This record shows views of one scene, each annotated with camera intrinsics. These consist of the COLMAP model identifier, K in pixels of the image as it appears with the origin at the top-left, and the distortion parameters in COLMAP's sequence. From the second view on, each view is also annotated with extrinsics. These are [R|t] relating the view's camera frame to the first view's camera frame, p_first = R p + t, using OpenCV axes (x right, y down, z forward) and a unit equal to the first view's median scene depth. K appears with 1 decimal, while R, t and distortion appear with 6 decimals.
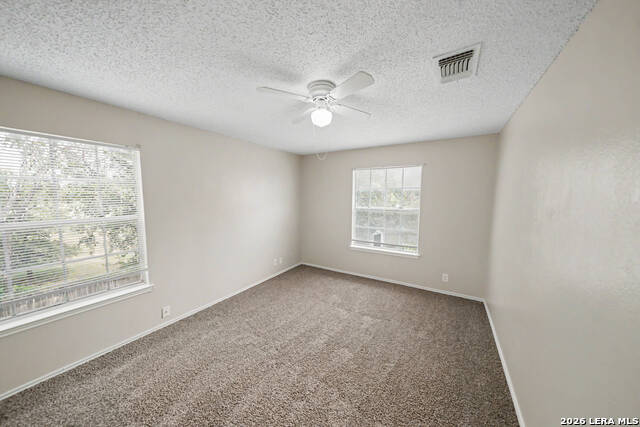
lens RADIAL K [[216.5, 0, 315.6], [0, 216.5, 215.8], [0, 0, 1]] dist [-0.003168, -0.000081]
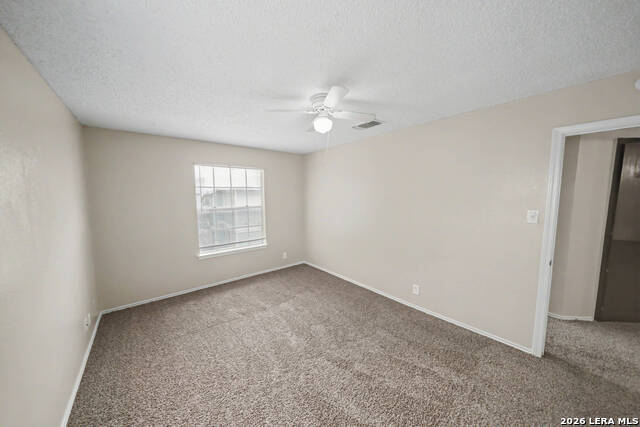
lens RADIAL K [[217.0, 0, 320.0], [0, 217.0, 213.5], [0, 0, 1]] dist [0.000278, 0.000005]
pose [[0.327572, -0.095579, 0.939979, -0.531572], [0.100059, 0.992785, 0.066079, -0.035564], [-0.939513, 0.072407, 0.334772, 0.314539]]
